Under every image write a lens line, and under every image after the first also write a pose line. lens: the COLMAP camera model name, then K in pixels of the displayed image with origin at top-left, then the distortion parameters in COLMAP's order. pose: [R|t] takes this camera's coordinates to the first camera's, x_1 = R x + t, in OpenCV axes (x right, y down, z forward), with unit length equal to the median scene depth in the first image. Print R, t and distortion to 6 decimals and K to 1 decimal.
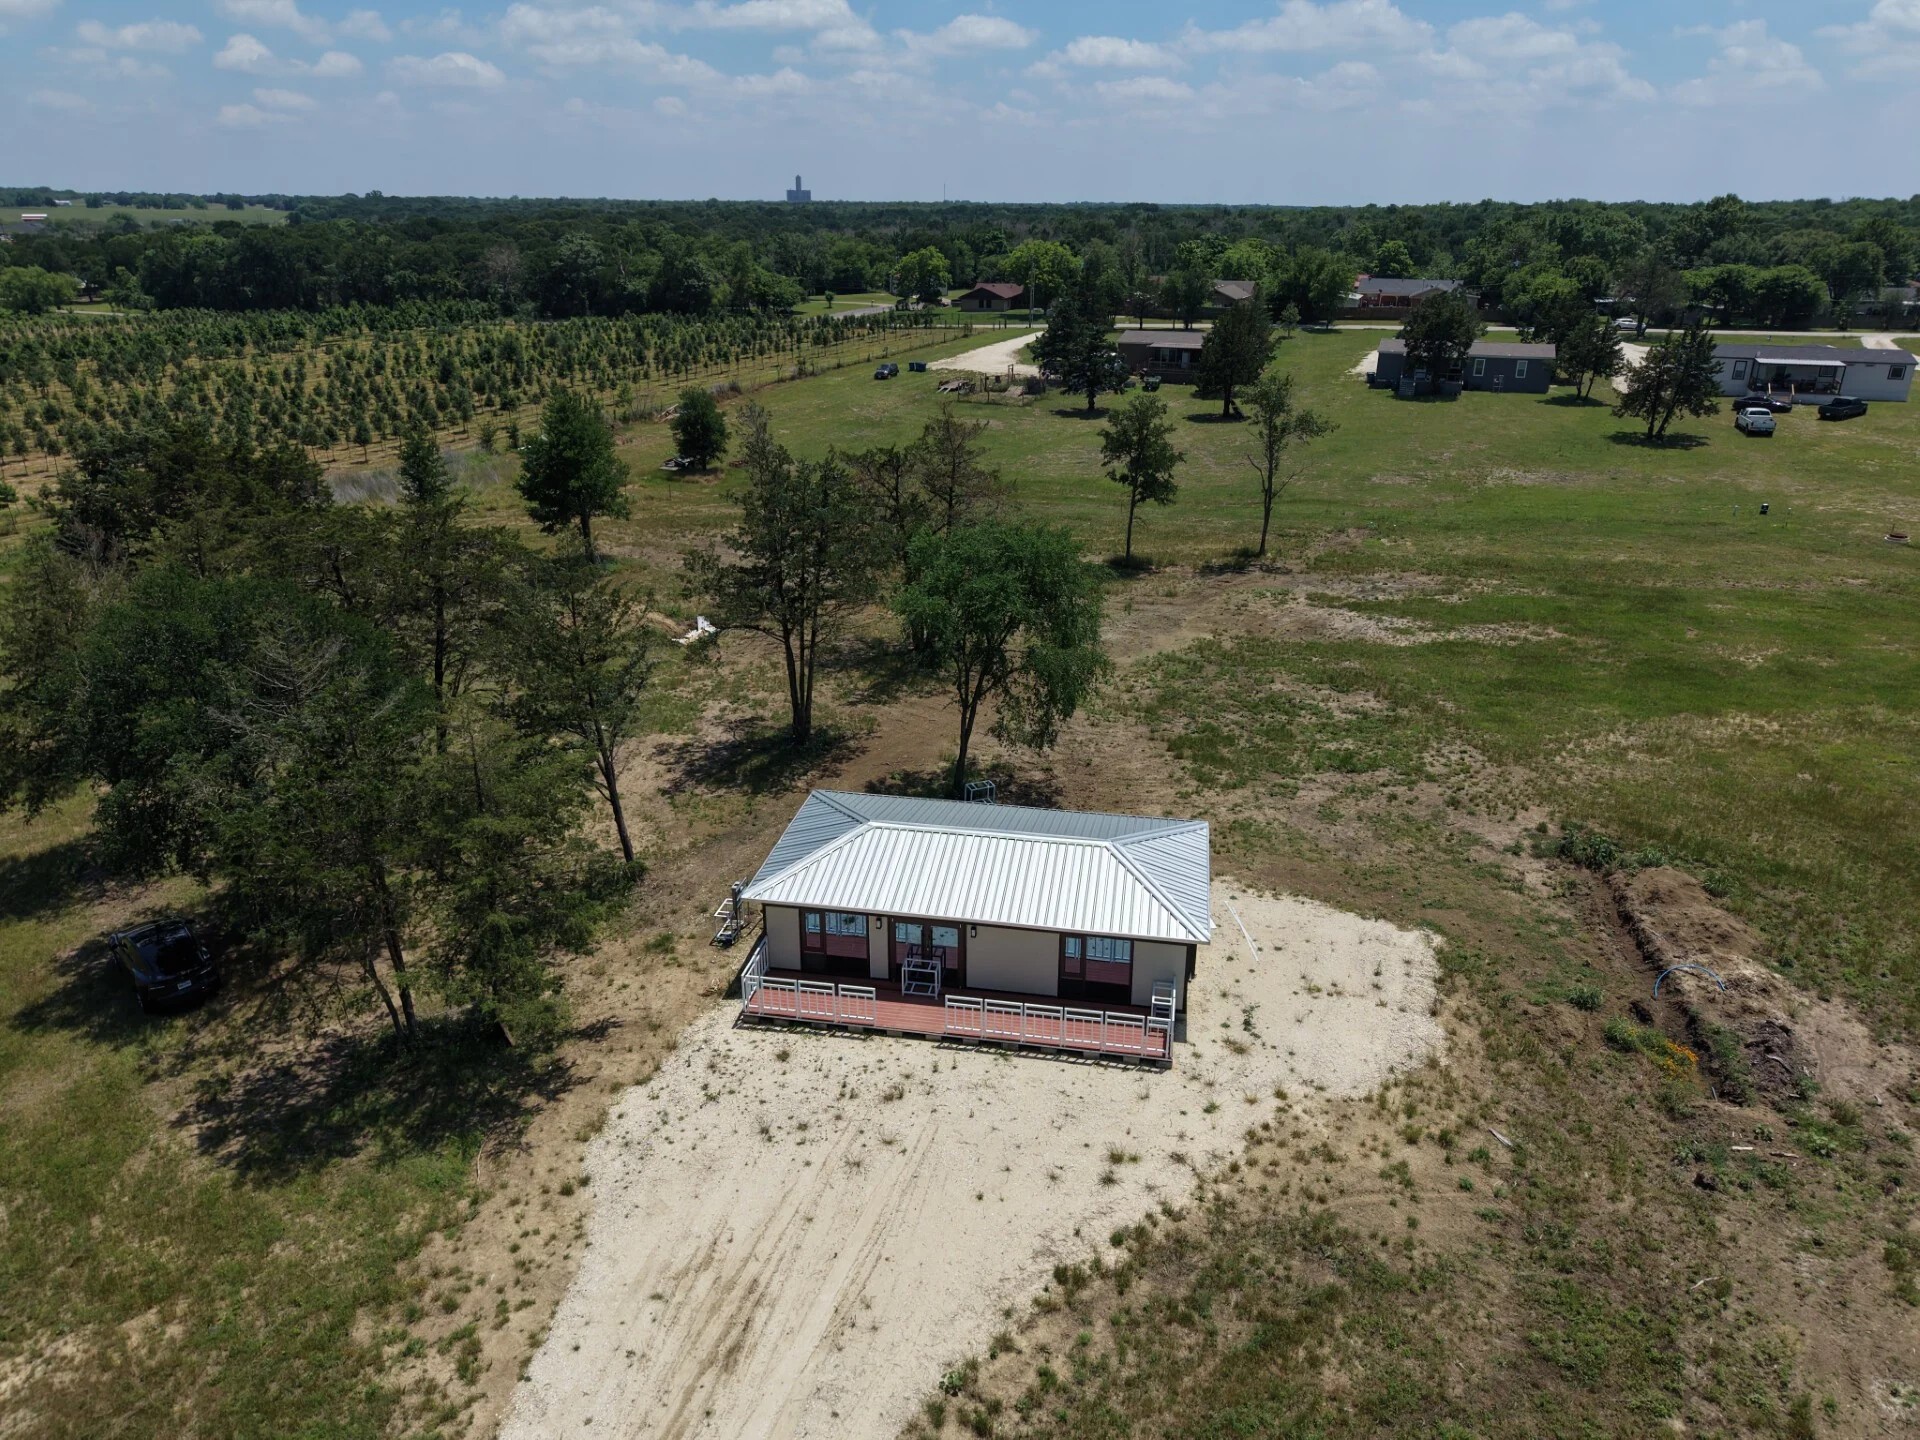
lens RADIAL K [[1300.1, 0, 960.5], [0, 1300.1, 699.9], [0, 0, 1]] dist [0.019894, -0.016321]
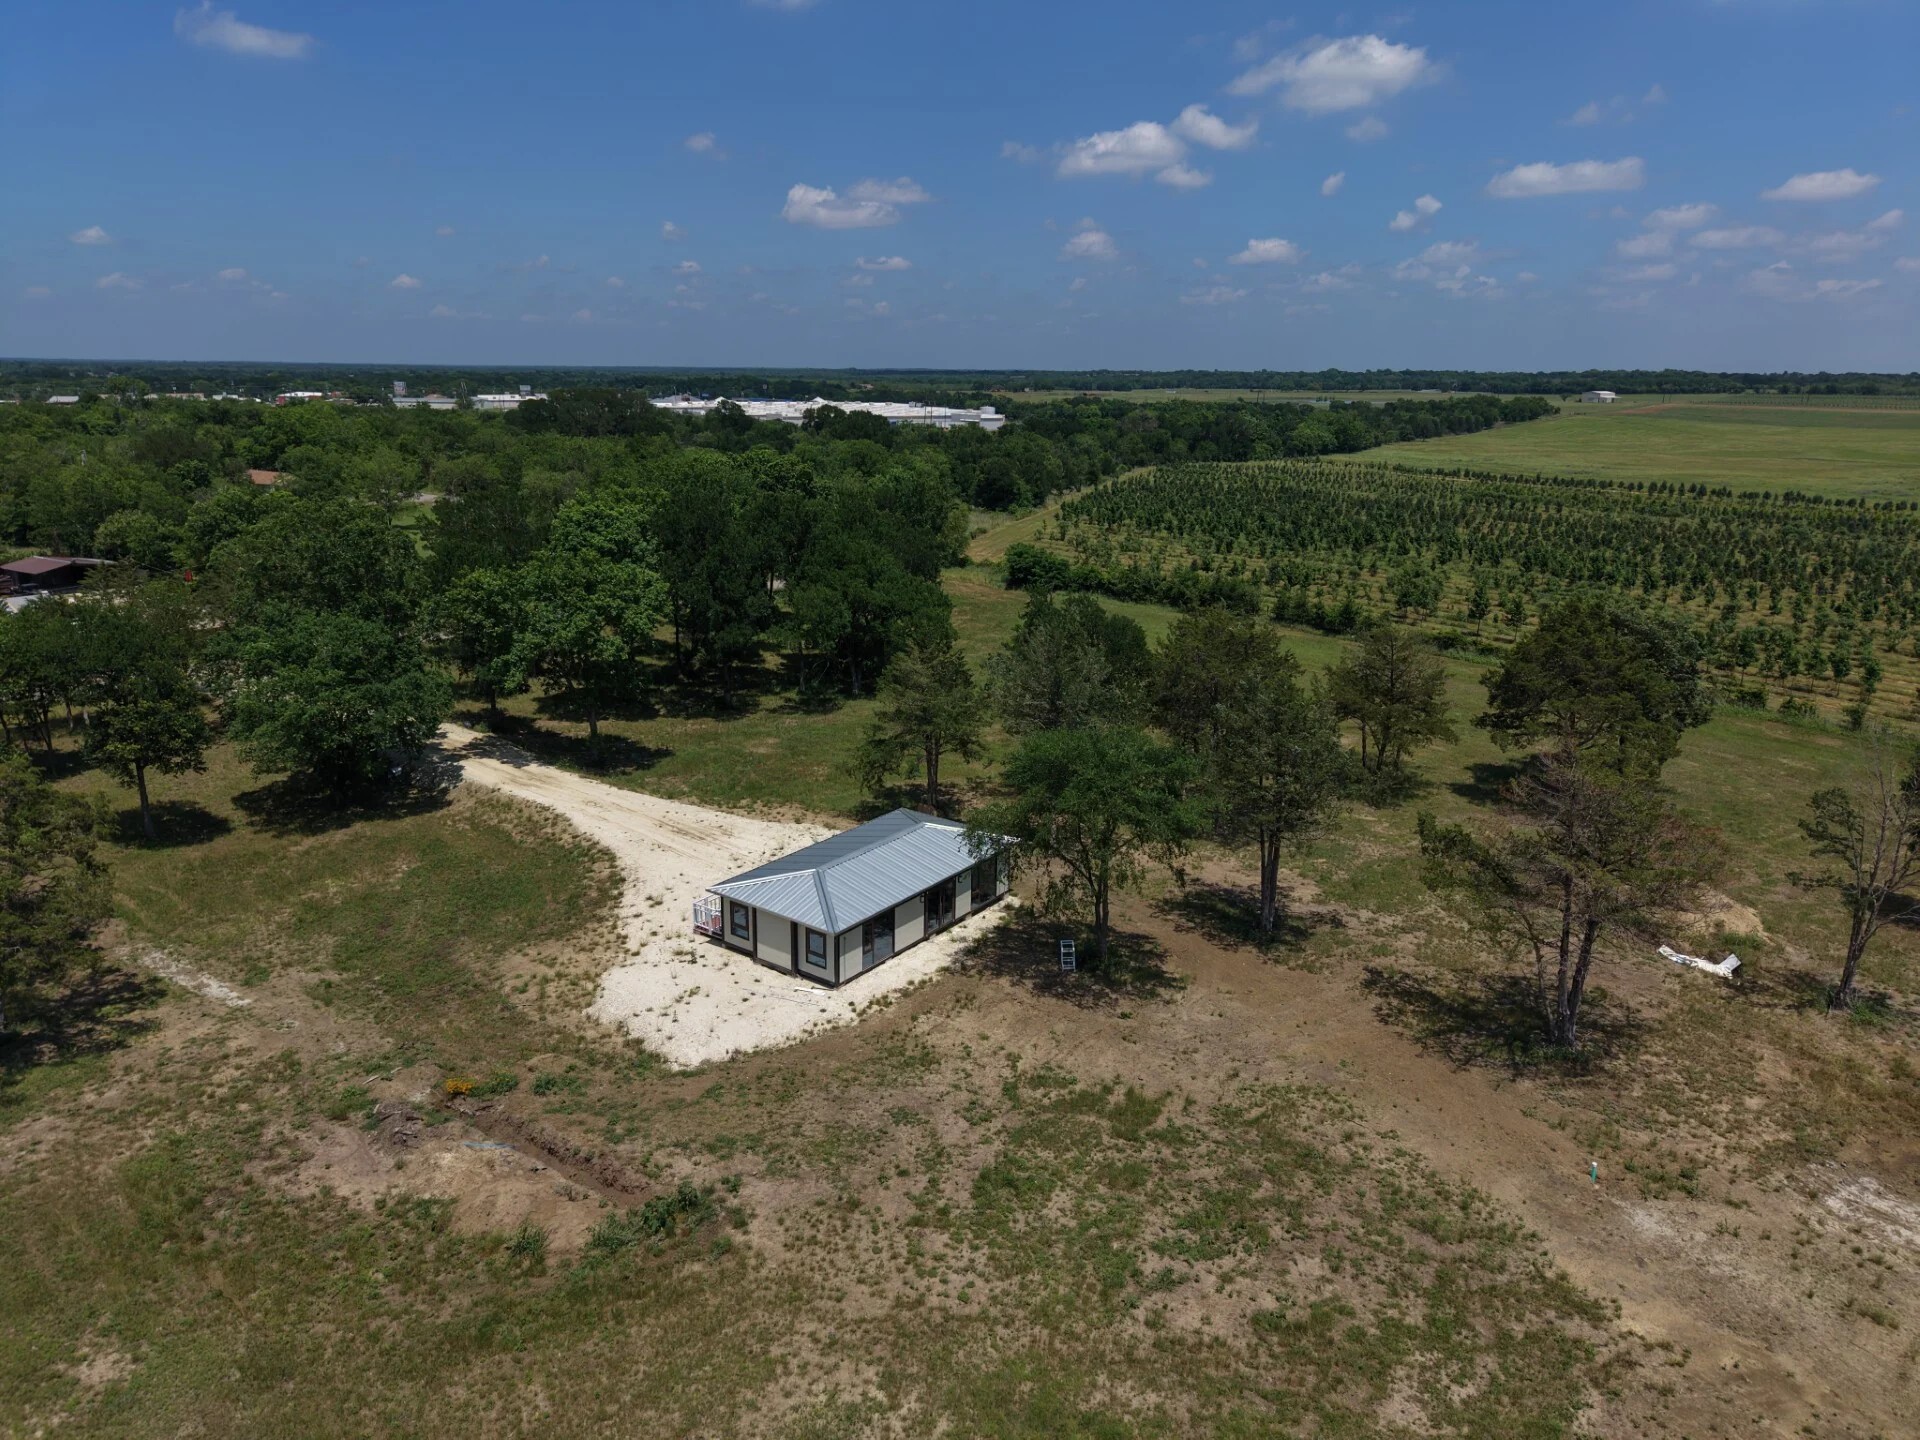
lens RADIAL K [[1286.4, 0, 958.2], [0, 1286.4, 716.2], [0, 0, 1]] dist [0.025496, -0.019332]
pose [[-0.449471, 0.226372, -0.864136, 1.203790], [-0.332356, 0.855534, 0.396990, -0.634283], [0.829165, 0.465636, -0.309302, 1.457071]]
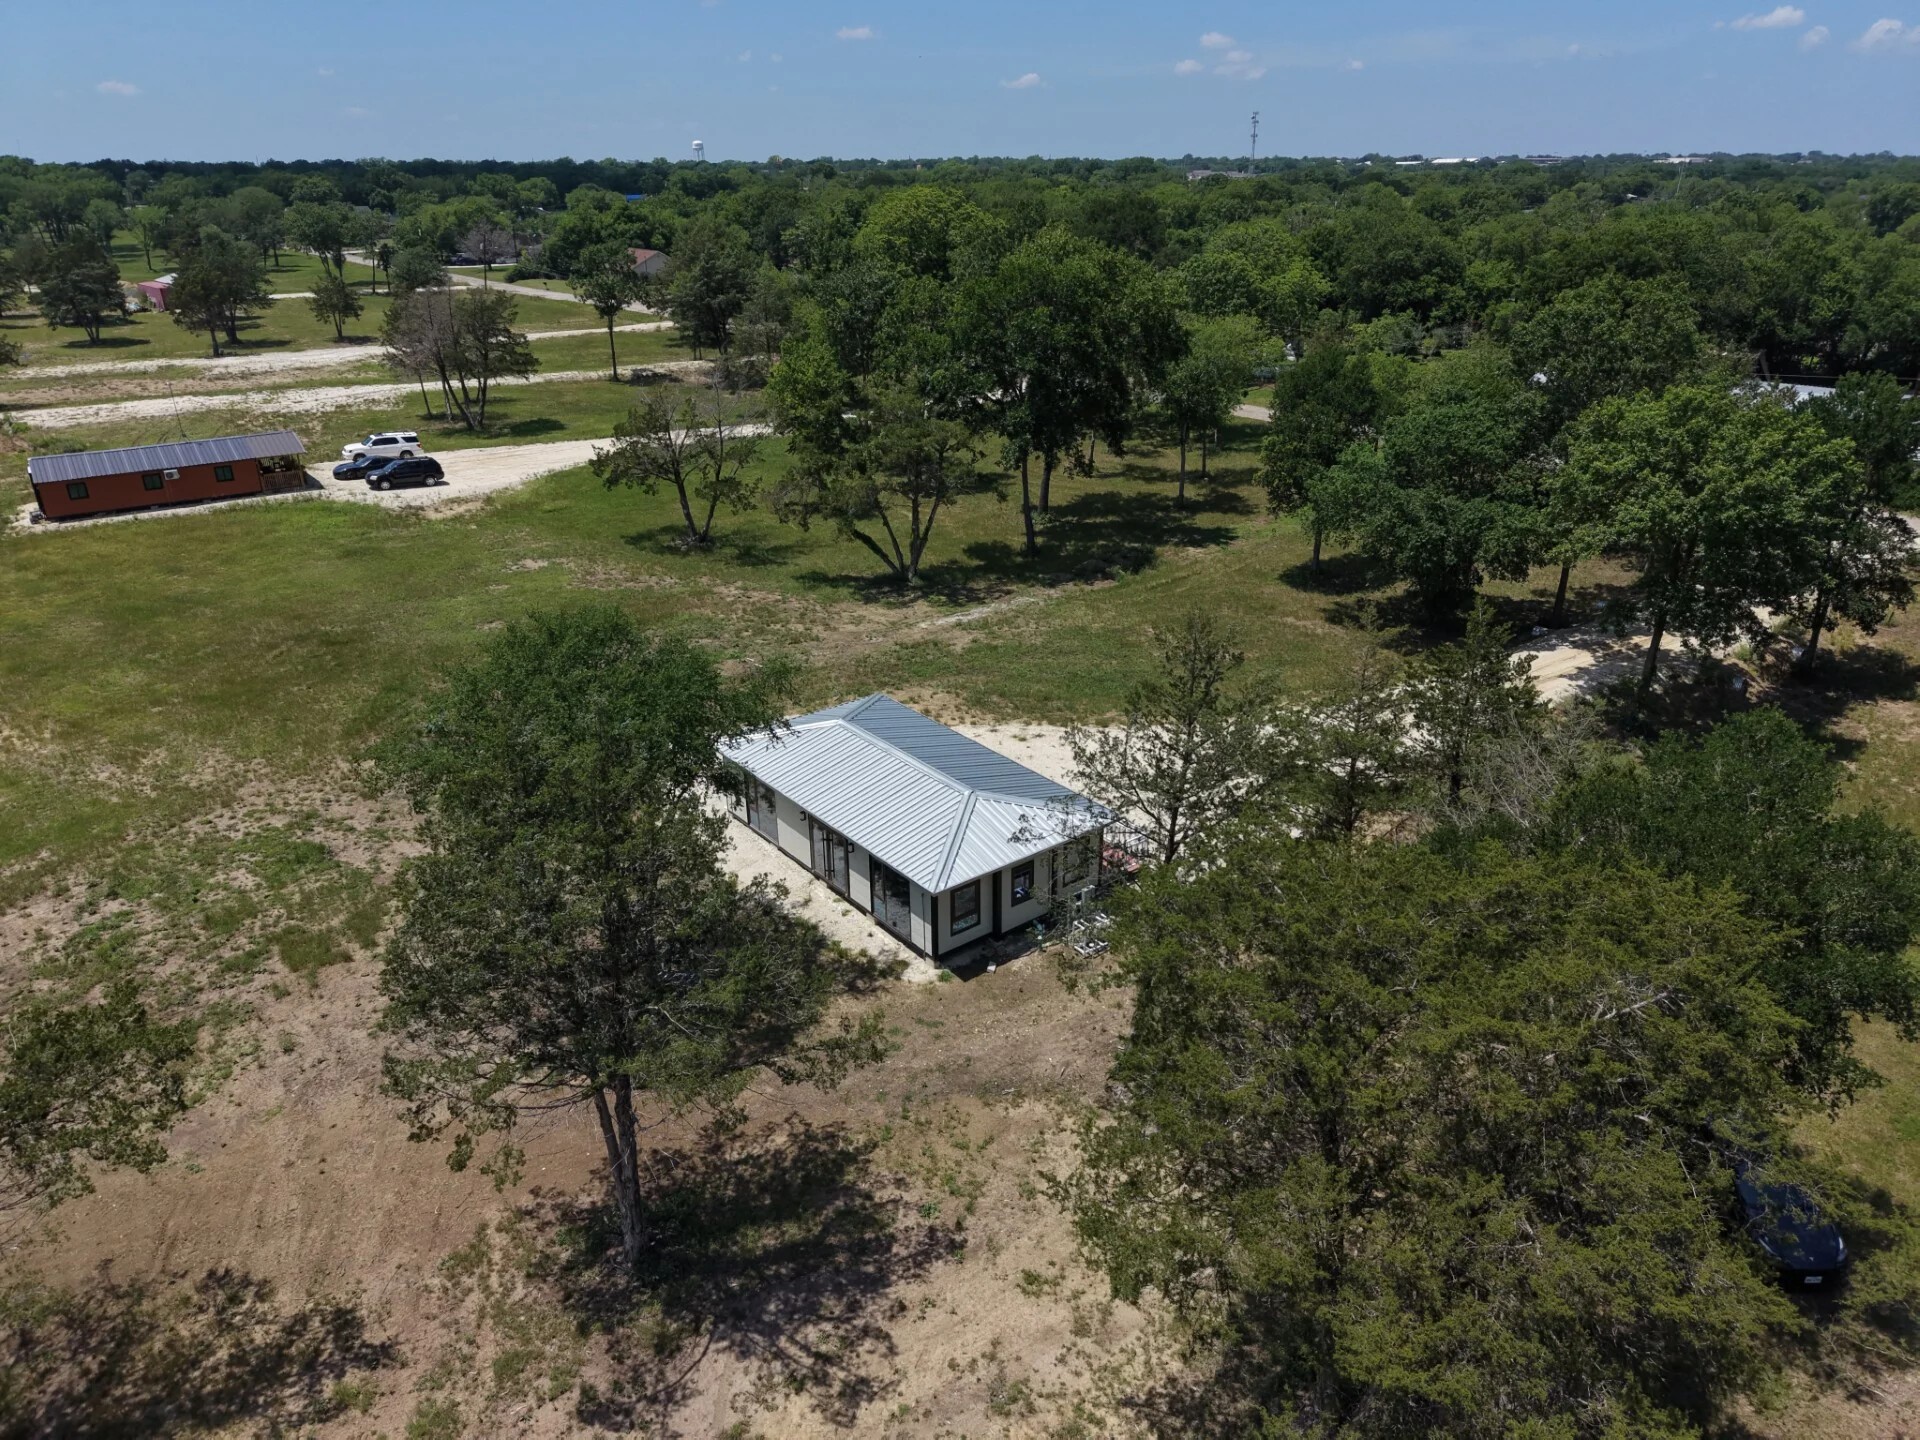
lens RADIAL K [[1286.4, 0, 958.2], [0, 1286.4, 716.2], [0, 0, 1]] dist [0.025496, -0.019332]
pose [[-0.744409, -0.257922, 0.615898, -0.654774], [0.244477, 0.753057, 0.610849, -0.557016], [-0.621358, 0.605295, -0.497526, 1.472217]]
